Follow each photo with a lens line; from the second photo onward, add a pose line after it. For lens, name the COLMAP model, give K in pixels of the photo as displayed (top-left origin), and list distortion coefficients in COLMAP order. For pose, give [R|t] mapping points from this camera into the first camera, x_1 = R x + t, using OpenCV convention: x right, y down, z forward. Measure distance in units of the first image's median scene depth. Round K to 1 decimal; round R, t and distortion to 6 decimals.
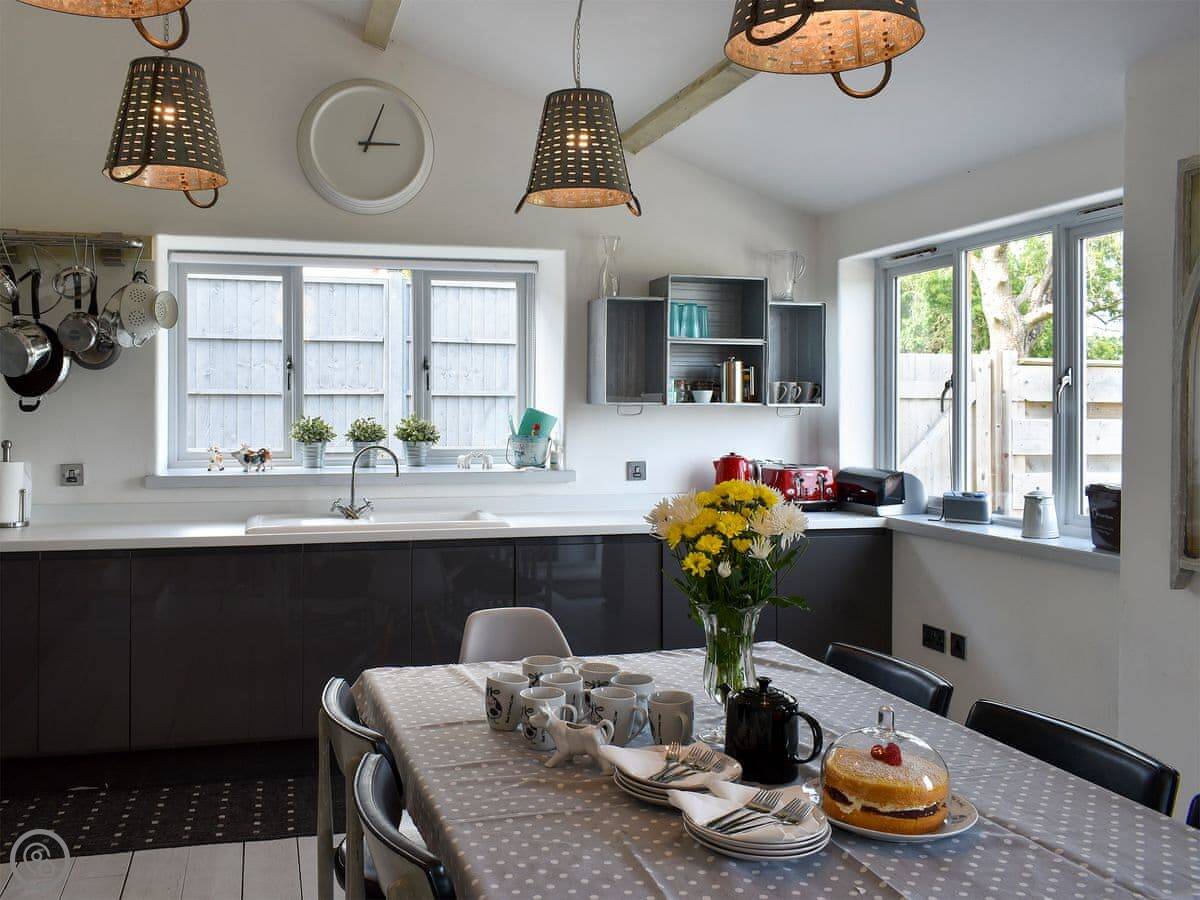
lens RADIAL K [[1073.8, 0, 511.3], [0, 1073.8, 408.1], [0, 0, 1]] dist [-0.005702, -0.008205]
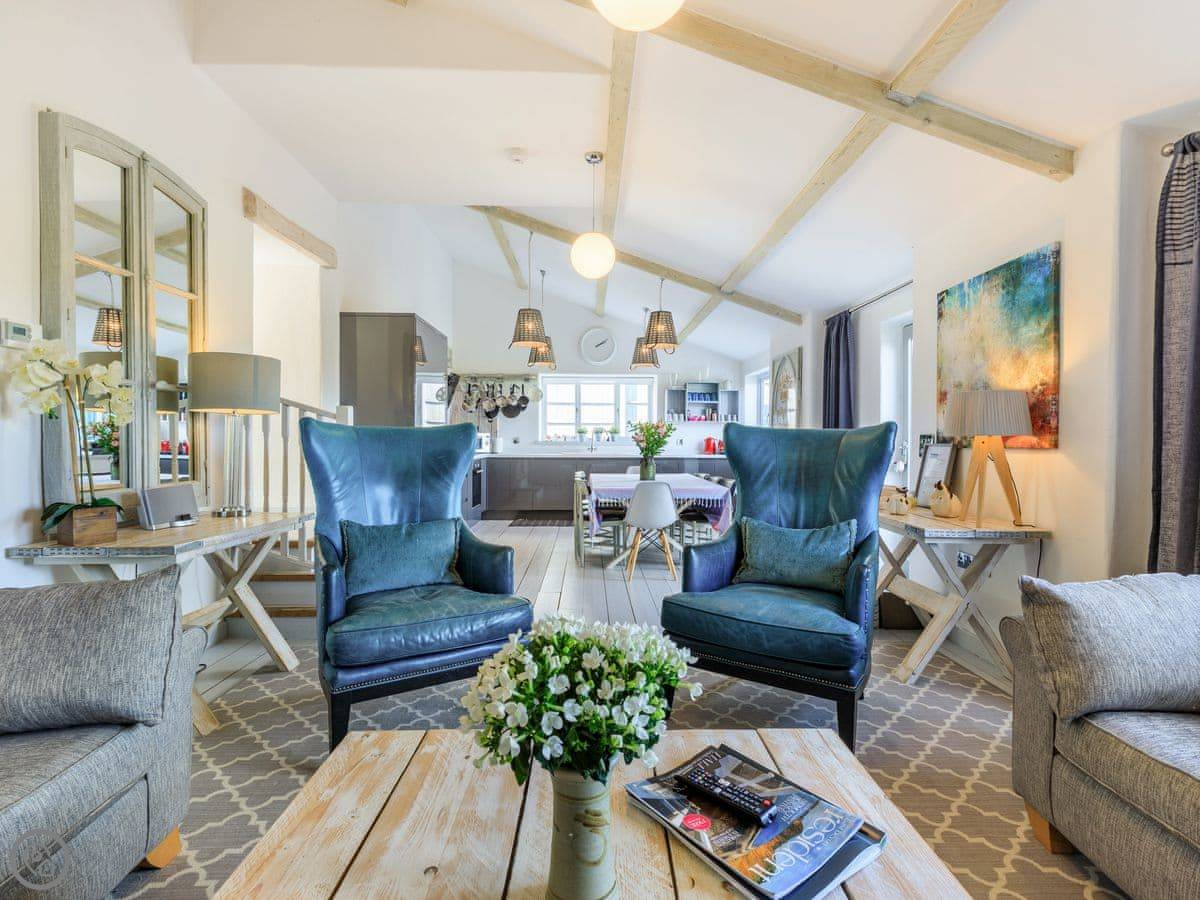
lens RADIAL K [[599.2, 0, 611.0], [0, 599.2, 434.7], [0, 0, 1]] dist [-0.014709, 0.000899]
pose [[0.982605, 0.001213, -0.185703, 0.267107], [-0.002358, 0.999980, -0.005946, 0.050940], [0.185692, 0.006280, 0.982588, -0.884985]]
